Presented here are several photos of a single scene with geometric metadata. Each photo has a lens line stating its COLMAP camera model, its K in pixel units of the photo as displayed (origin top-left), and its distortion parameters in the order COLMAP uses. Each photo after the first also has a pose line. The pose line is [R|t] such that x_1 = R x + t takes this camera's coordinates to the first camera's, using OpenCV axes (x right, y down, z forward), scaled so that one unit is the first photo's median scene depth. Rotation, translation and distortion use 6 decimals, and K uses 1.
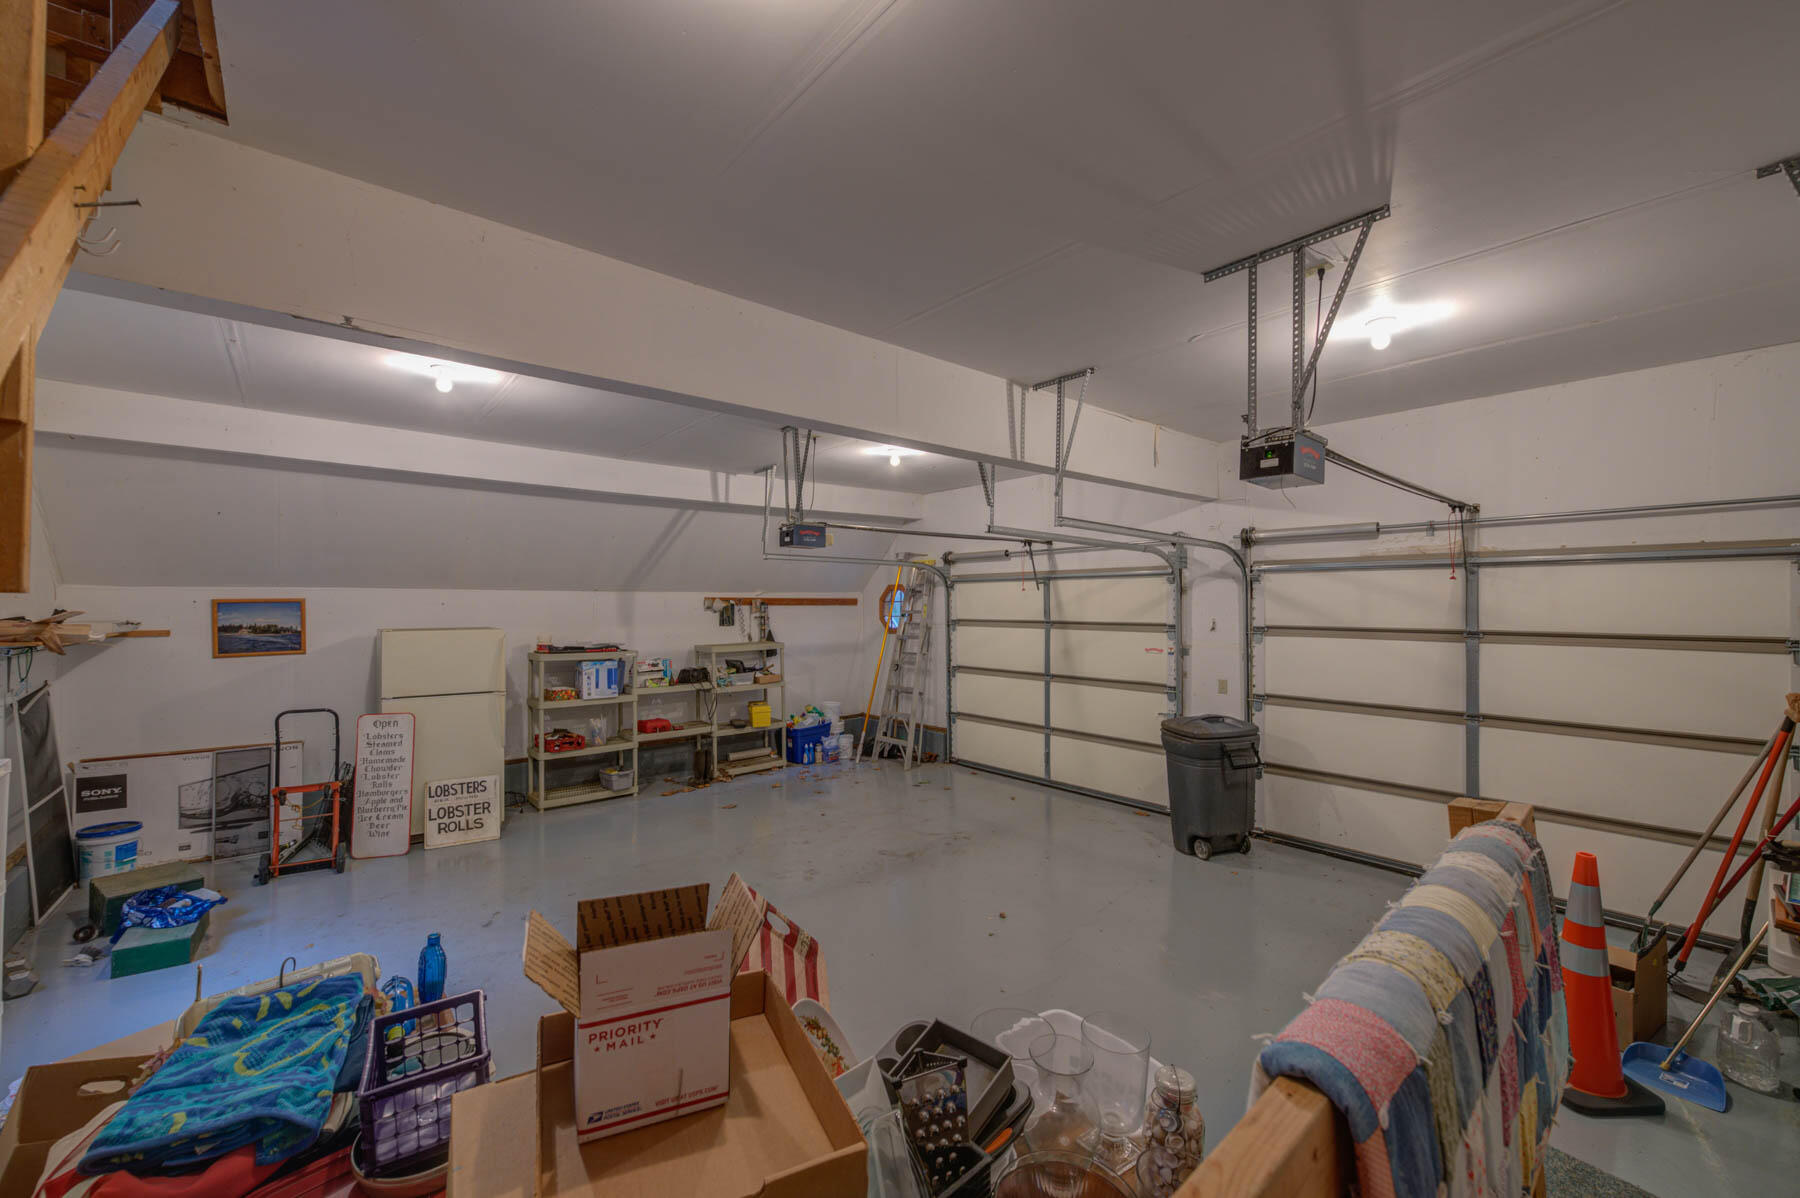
lens RADIAL K [[706.3, 0, 897.7], [0, 706.3, 599.6], [0, 0, 1]] dist [0.001983, -0.003493]
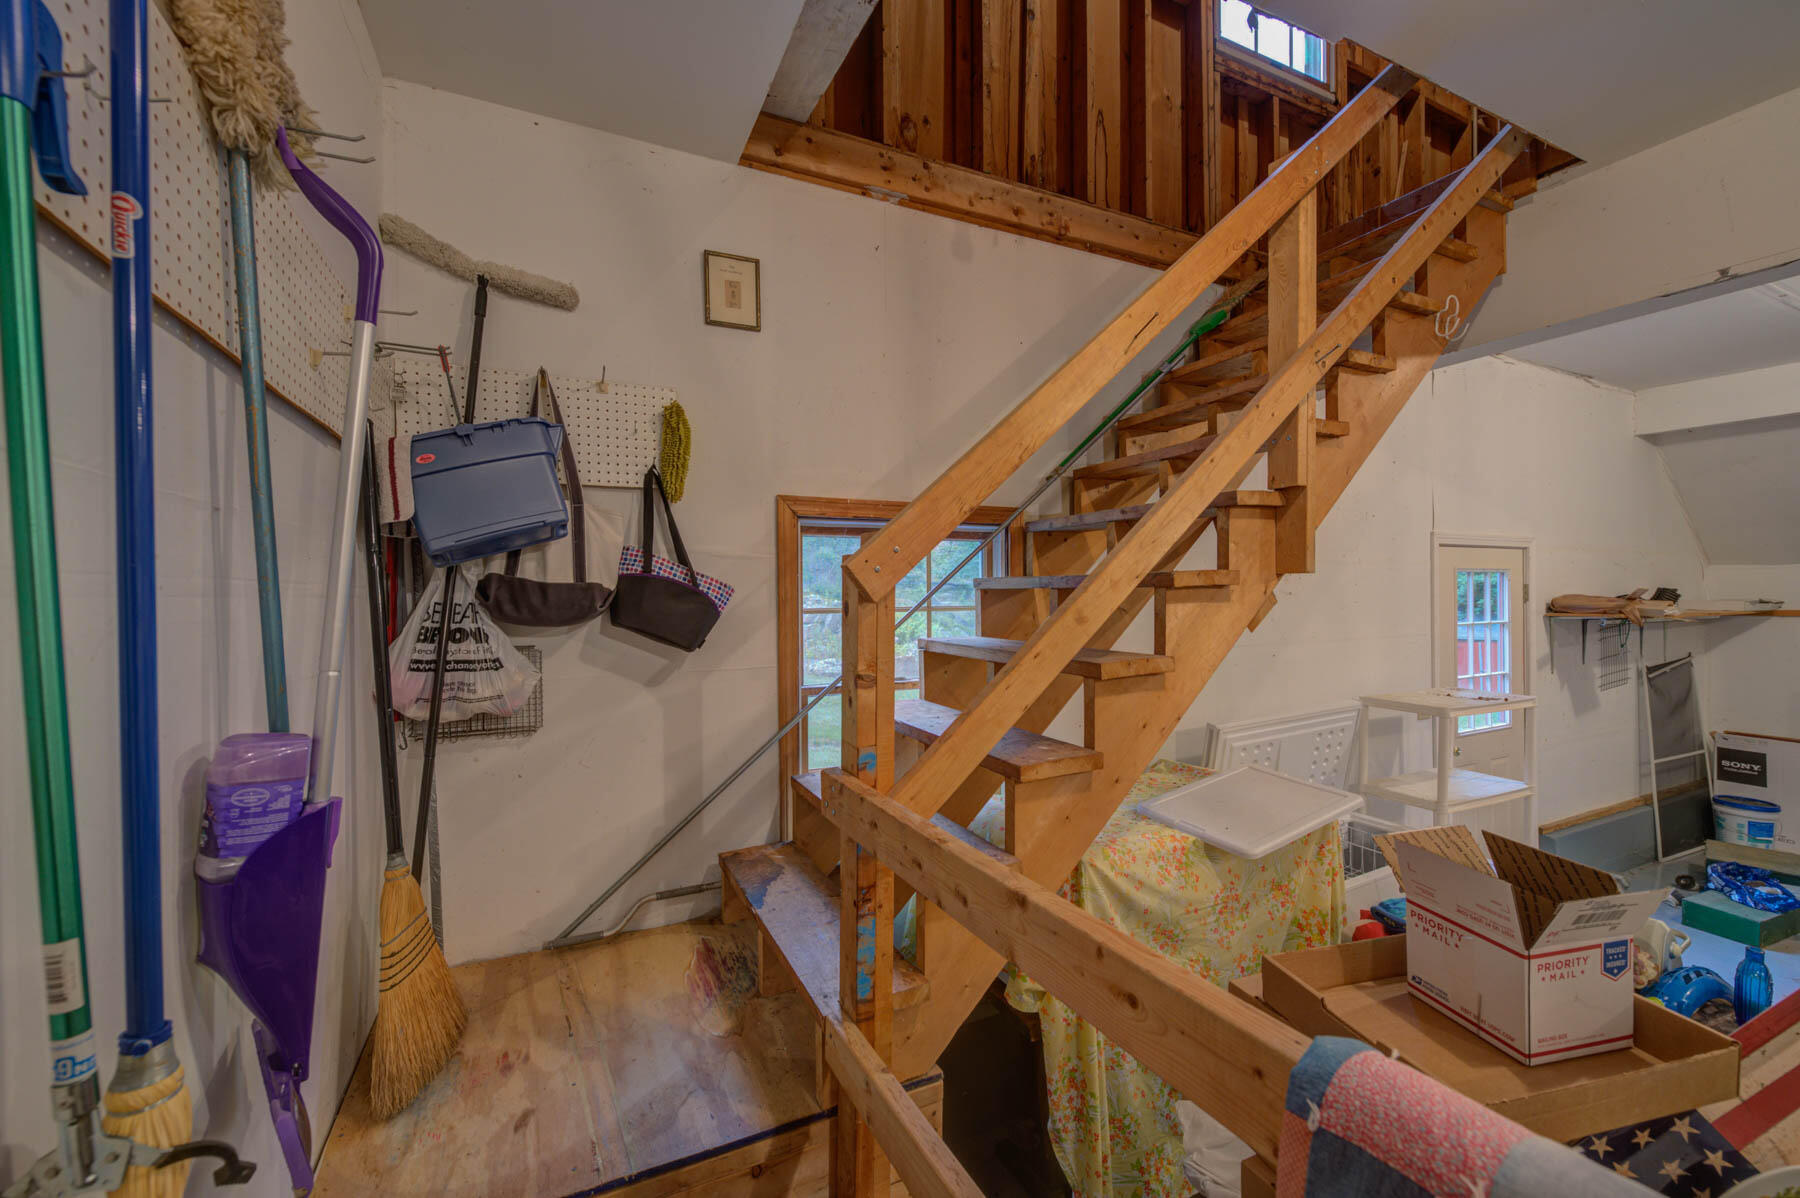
lens RADIAL K [[706.3, 0, 897.7], [0, 706.3, 599.6], [0, 0, 1]] dist [0.001983, -0.003493]
pose [[-0.259502, 0.008062, -0.965709, 0.206486], [0.015651, 0.999869, 0.004142, 0.008327], [0.965616, -0.014039, -0.259594, 0.090830]]
